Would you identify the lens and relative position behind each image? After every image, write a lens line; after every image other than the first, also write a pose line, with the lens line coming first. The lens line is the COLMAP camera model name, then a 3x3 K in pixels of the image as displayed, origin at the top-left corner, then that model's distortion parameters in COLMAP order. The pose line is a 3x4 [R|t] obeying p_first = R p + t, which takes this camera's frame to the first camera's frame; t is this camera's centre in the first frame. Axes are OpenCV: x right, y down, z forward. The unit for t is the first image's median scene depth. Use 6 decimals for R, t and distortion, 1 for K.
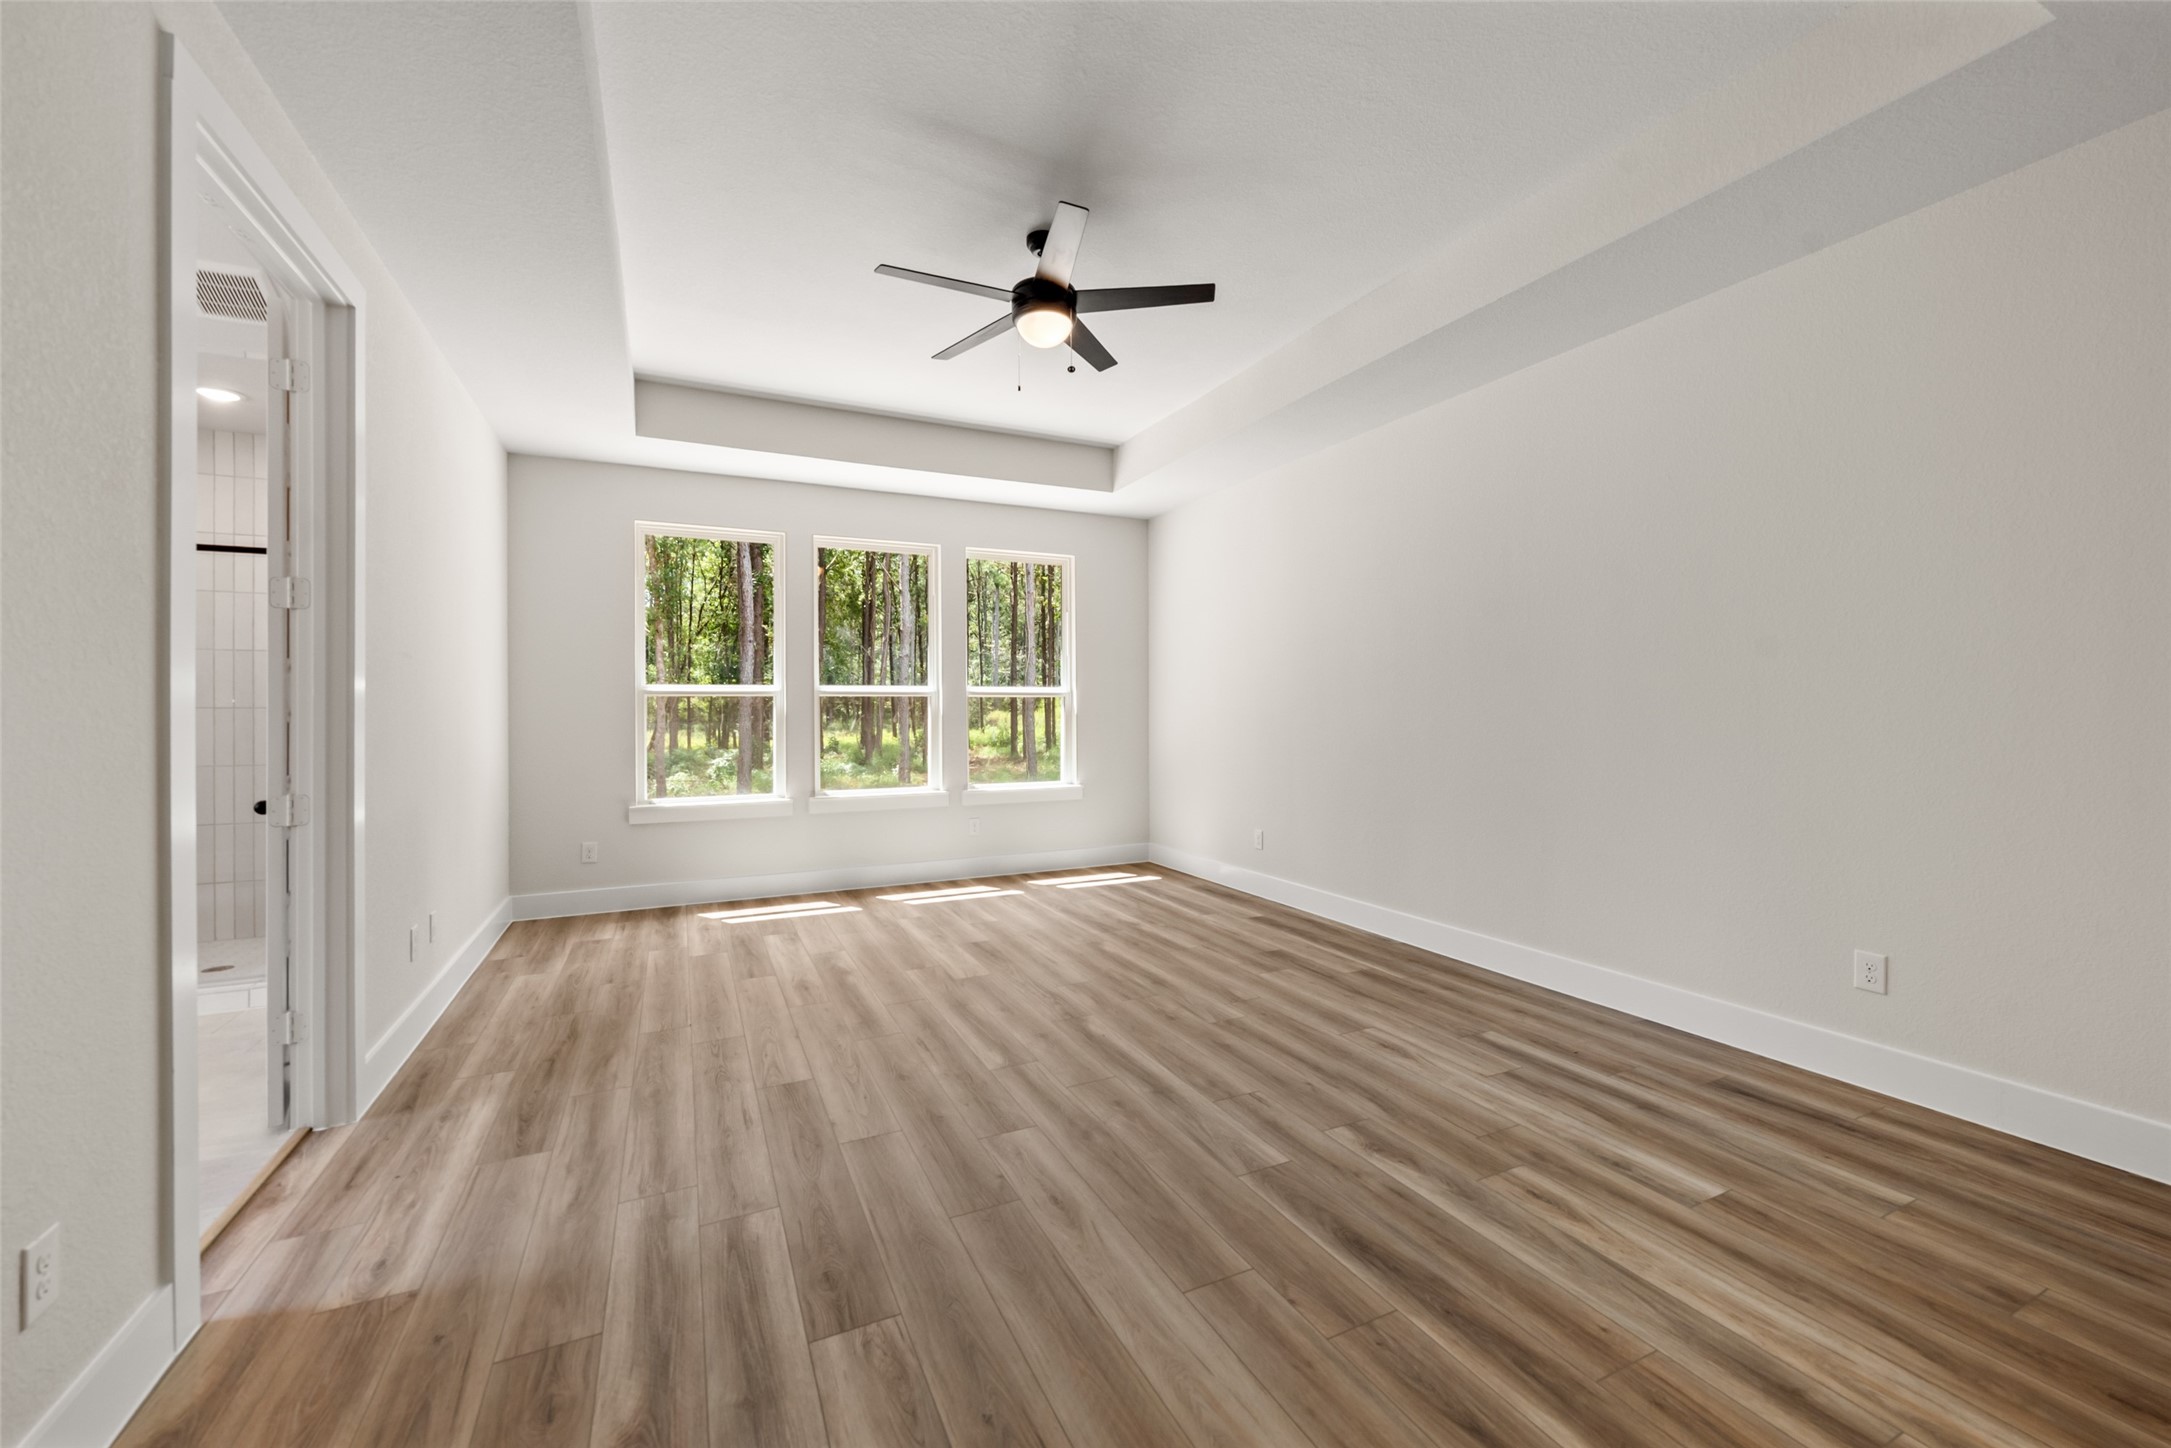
lens RADIAL K [[851.3, 0, 1053.8], [0, 851.3, 705.3], [0, 0, 1]] dist [-0.006286, -0.000387]
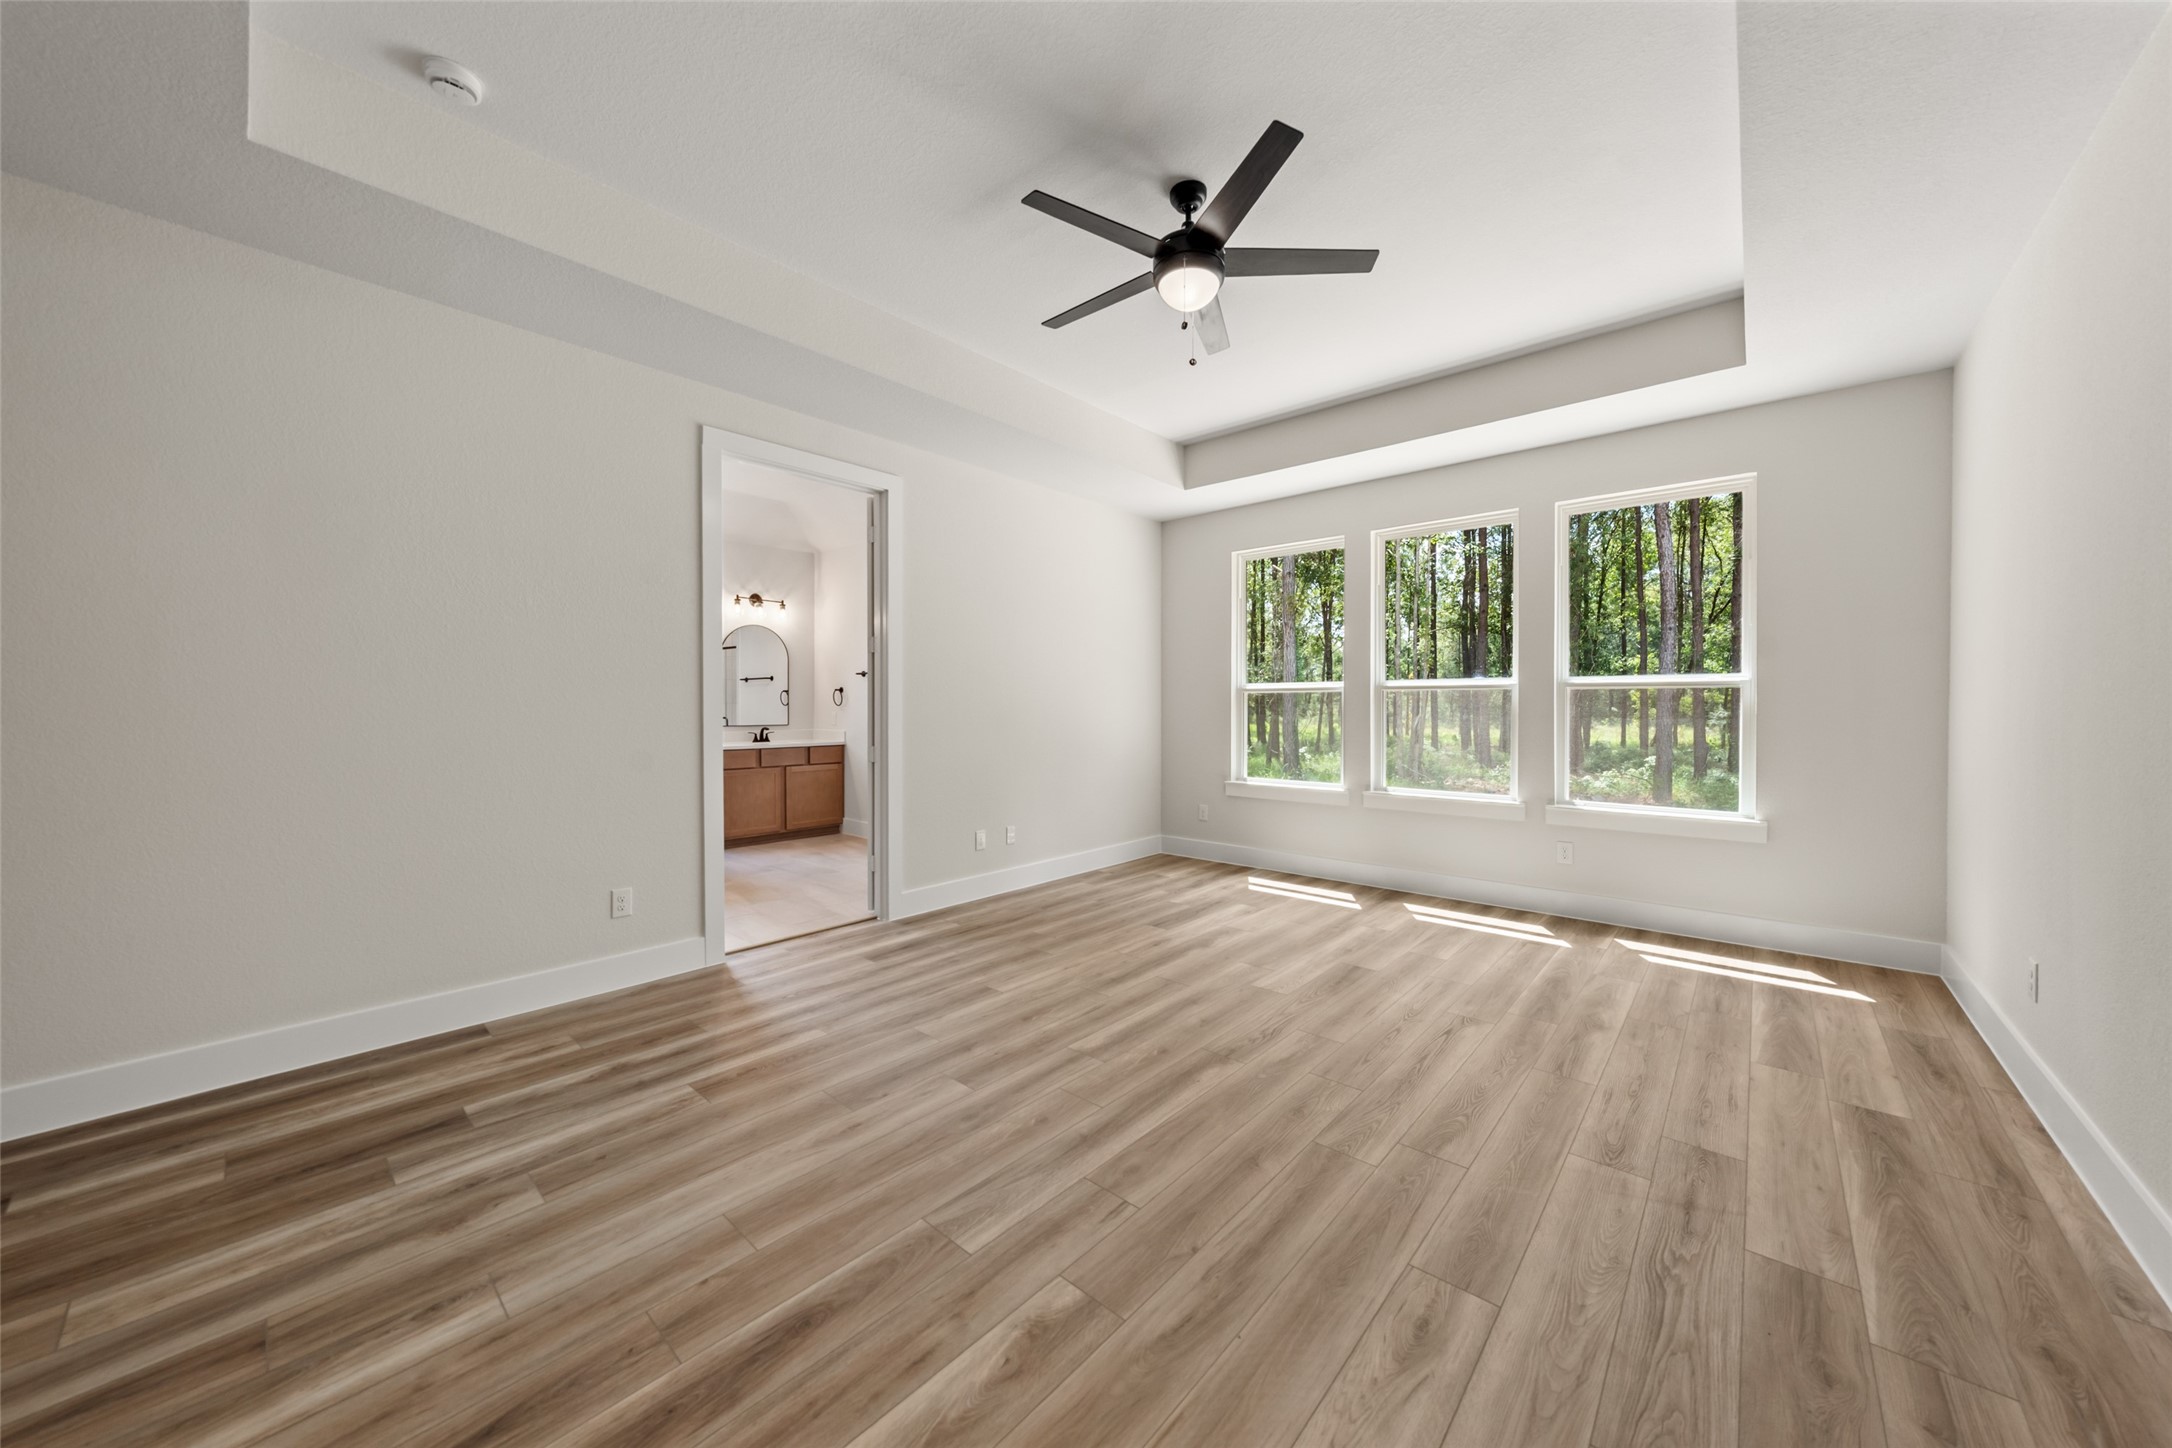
lens RADIAL K [[750.6, 0, 1074.2], [0, 750.6, 712.1], [0, 0, 1]] dist [-0.004024, 0.000516]
pose [[0.396806, 0.015979, -0.917764, 0.726554], [0.001949, 0.999832, 0.018250, -0.004933], [0.917901, -0.009030, 0.396708, 0.597037]]
